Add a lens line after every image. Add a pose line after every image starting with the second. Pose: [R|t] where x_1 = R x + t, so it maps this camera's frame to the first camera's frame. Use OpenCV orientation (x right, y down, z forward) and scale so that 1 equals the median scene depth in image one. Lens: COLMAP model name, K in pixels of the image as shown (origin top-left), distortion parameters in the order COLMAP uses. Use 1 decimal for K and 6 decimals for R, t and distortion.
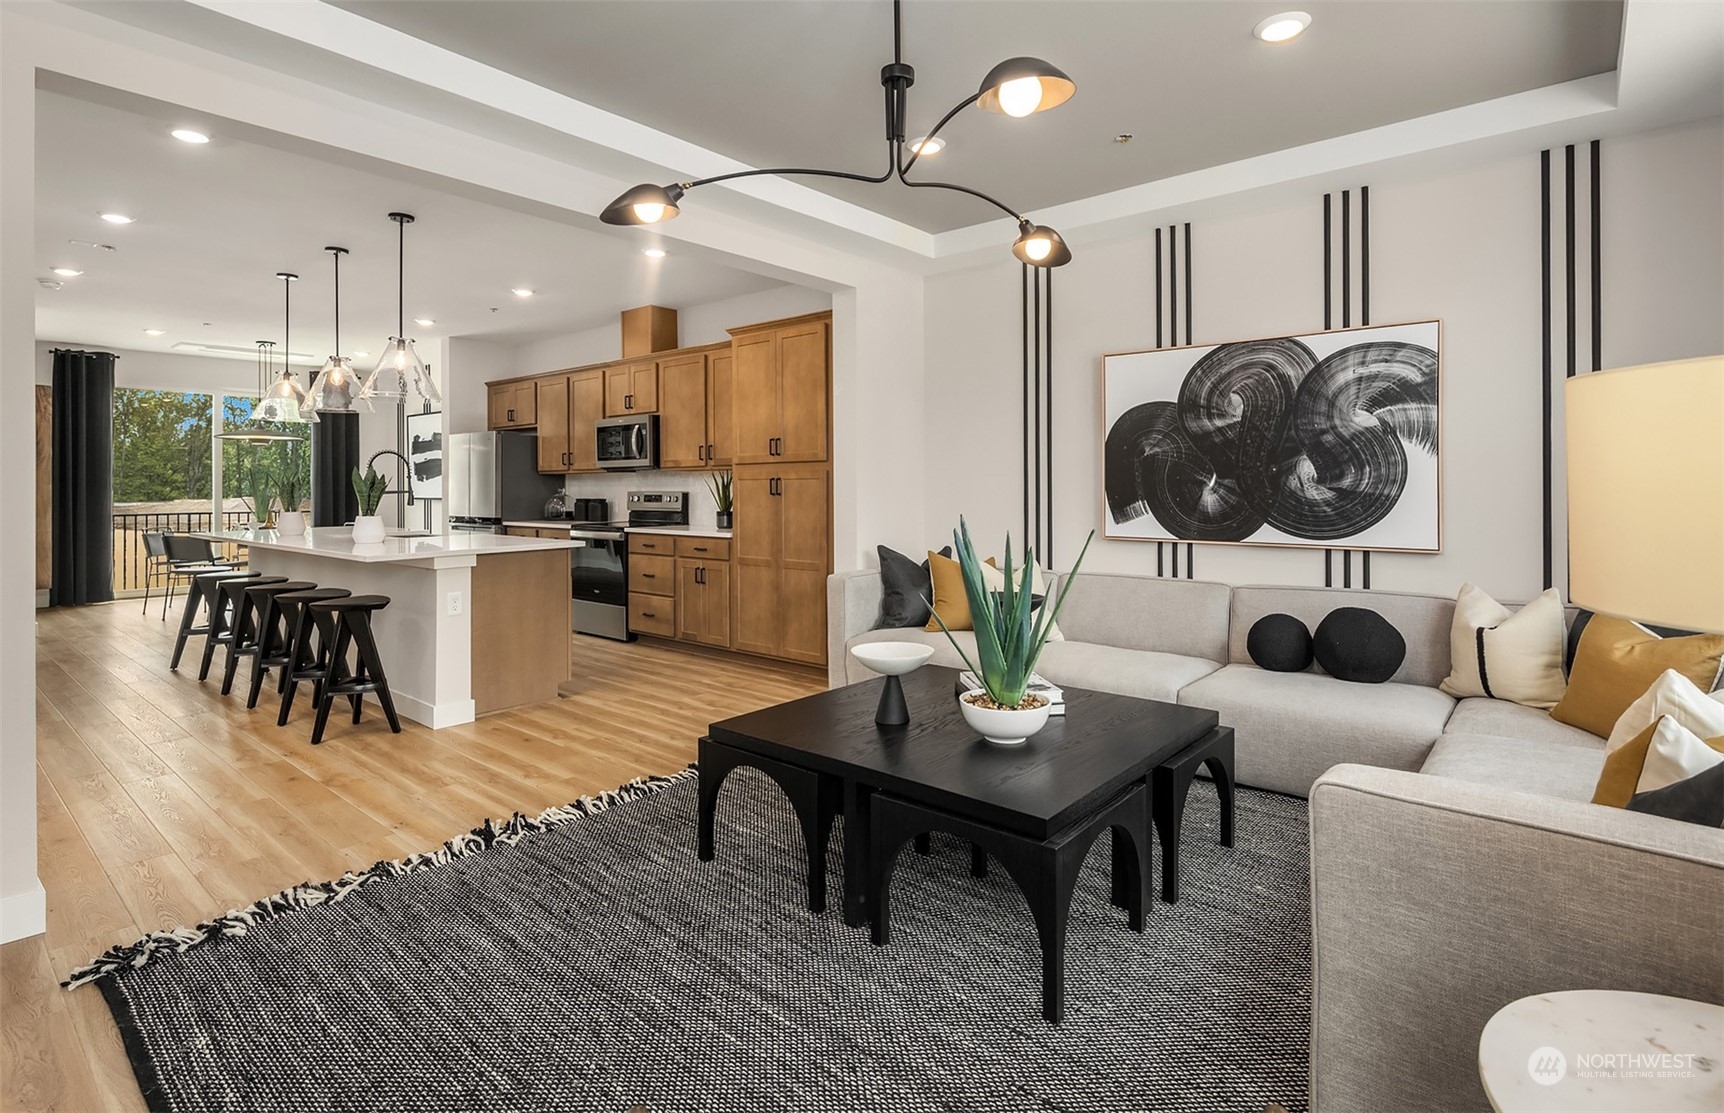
lens RADIAL K [[819.0, 0, 867.8], [0, 819.0, 480.6], [0, 0, 1]] dist [-0.000446, -0.000407]
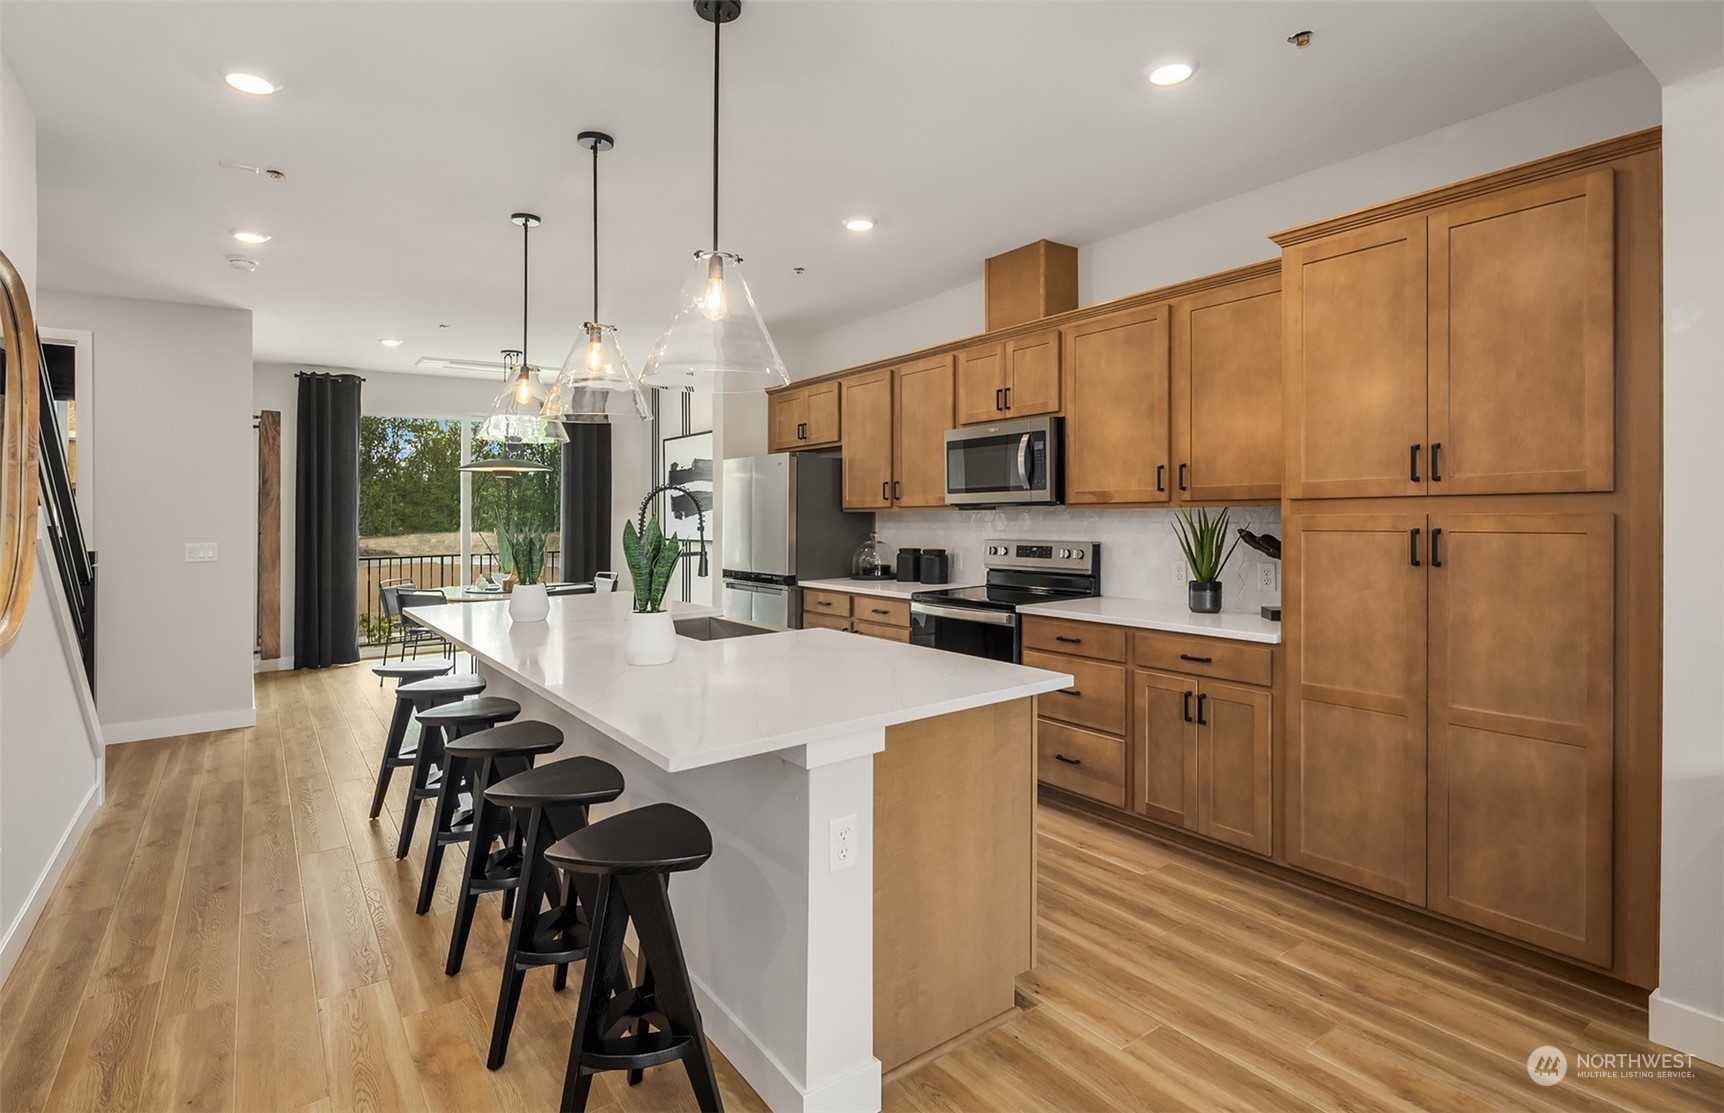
lens RADIAL K [[838.7, 0, 864.2], [0, 838.7, 469.5], [0, 0, 1]] dist [-0.001147, -0.000231]
pose [[0.968047, -0.021641, -0.249834, -0.241392], [0.011330, 0.999026, -0.042635, -0.016476], [0.250513, 0.038442, 0.967350, 0.362701]]
